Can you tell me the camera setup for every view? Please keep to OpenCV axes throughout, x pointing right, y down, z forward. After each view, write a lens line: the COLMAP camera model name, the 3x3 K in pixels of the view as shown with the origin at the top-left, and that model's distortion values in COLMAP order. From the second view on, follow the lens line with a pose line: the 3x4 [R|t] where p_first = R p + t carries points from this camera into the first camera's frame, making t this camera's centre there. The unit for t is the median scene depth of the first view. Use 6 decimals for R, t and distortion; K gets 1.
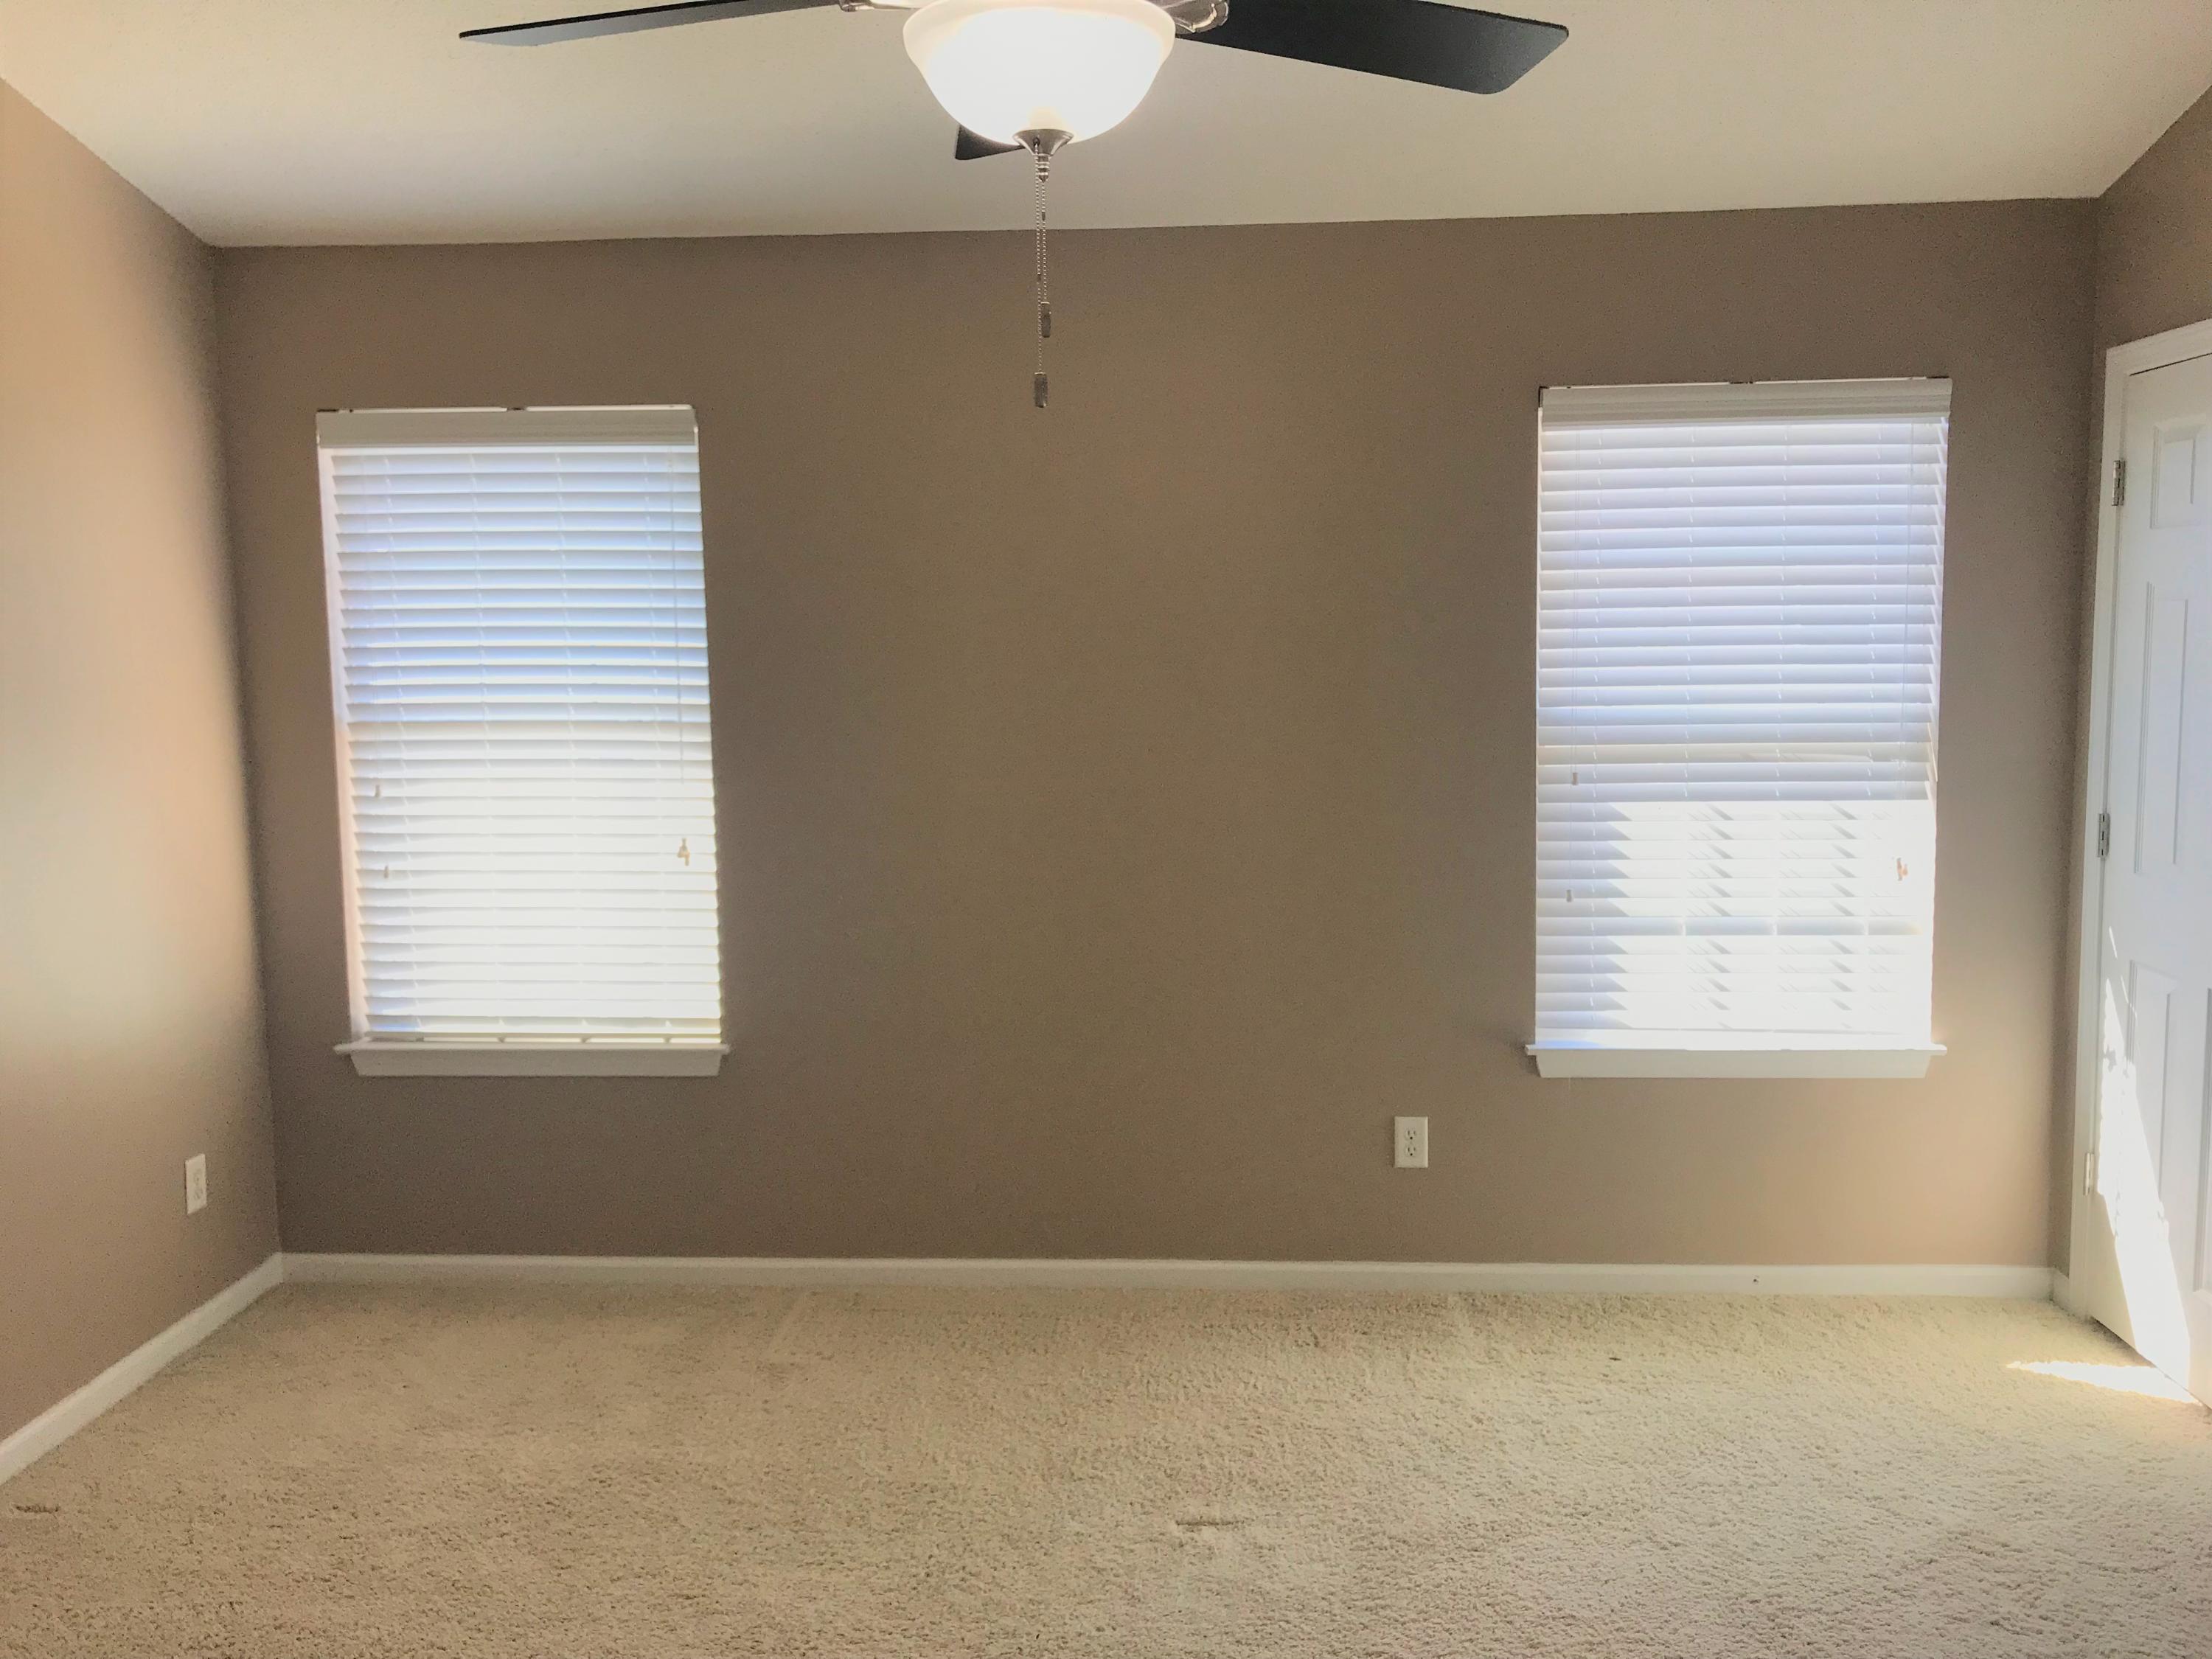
lens RADIAL K [[1811.4, 0, 1094.0], [0, 1811.4, 829.8], [0, 0, 1]] dist [0.033382, -0.039116]
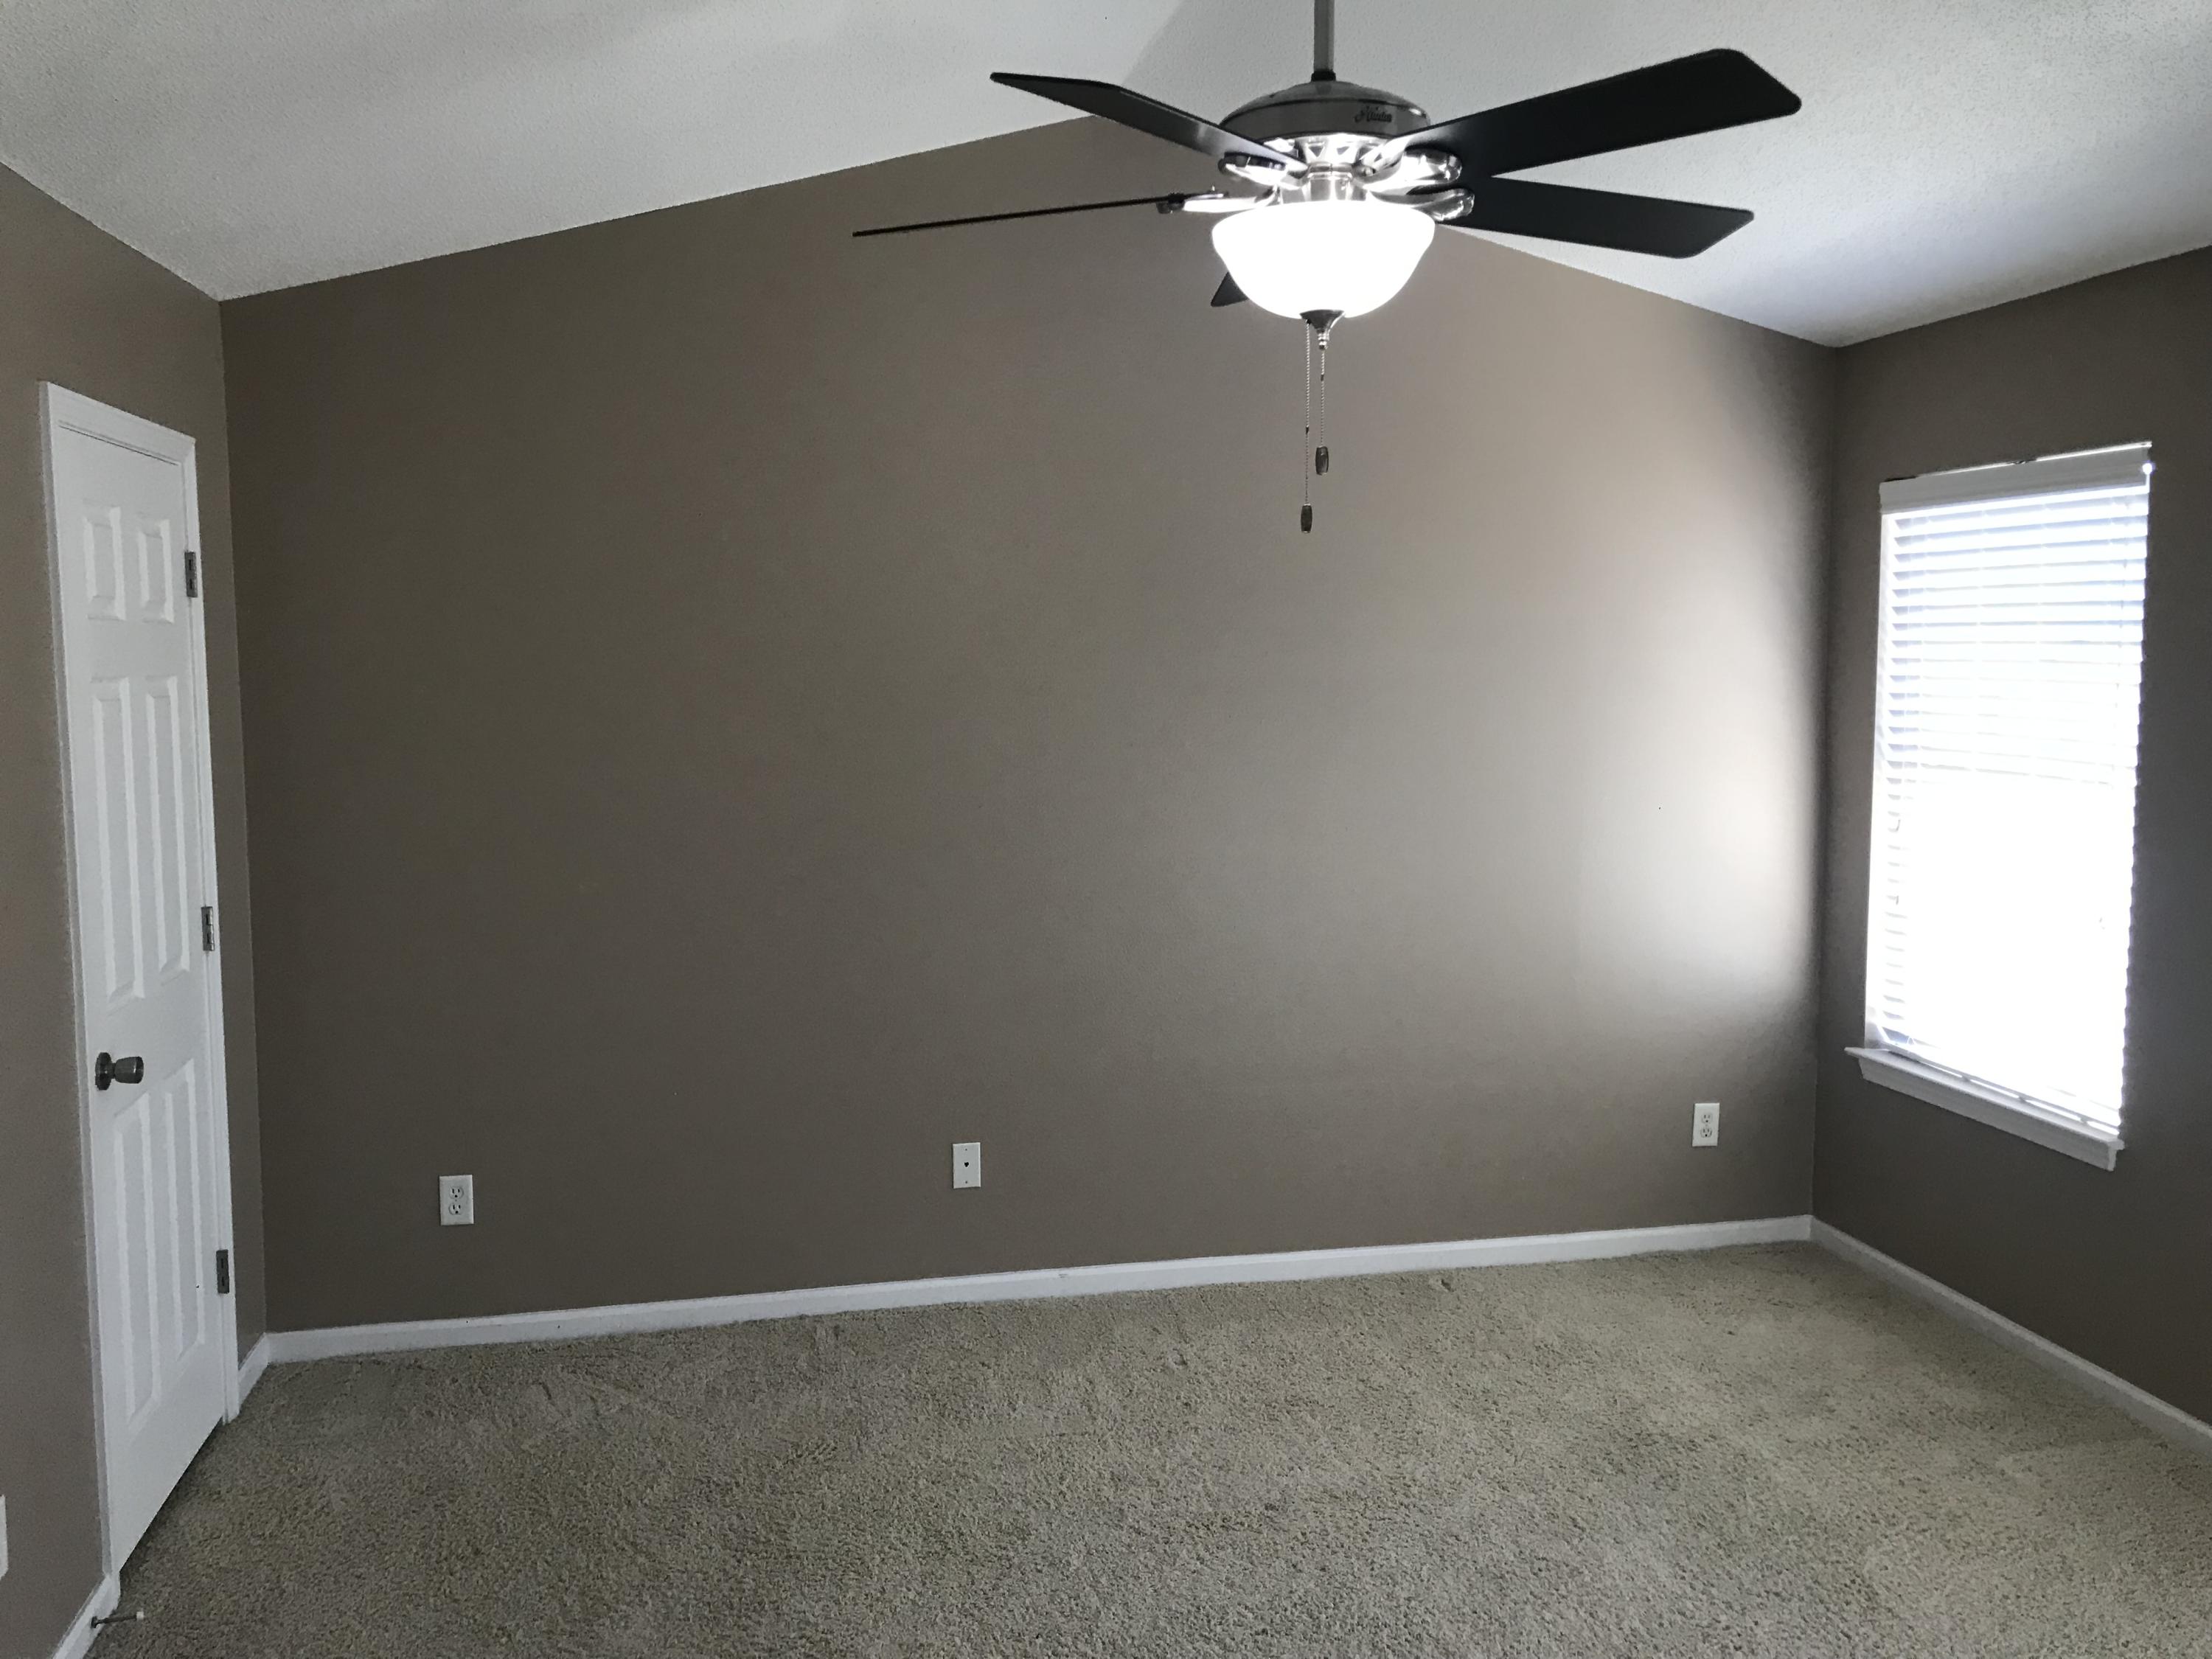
lens RADIAL K [[1811.4, 0, 1099.6], [0, 1811.4, 831.7], [0, 0, 1]] dist [0.033382, -0.039116]
pose [[0.256468, 0.105672, -0.960759, 0.546519], [-0.109569, 0.990777, 0.079725, -0.053122], [0.960322, 0.084823, 0.265681, 0.260352]]
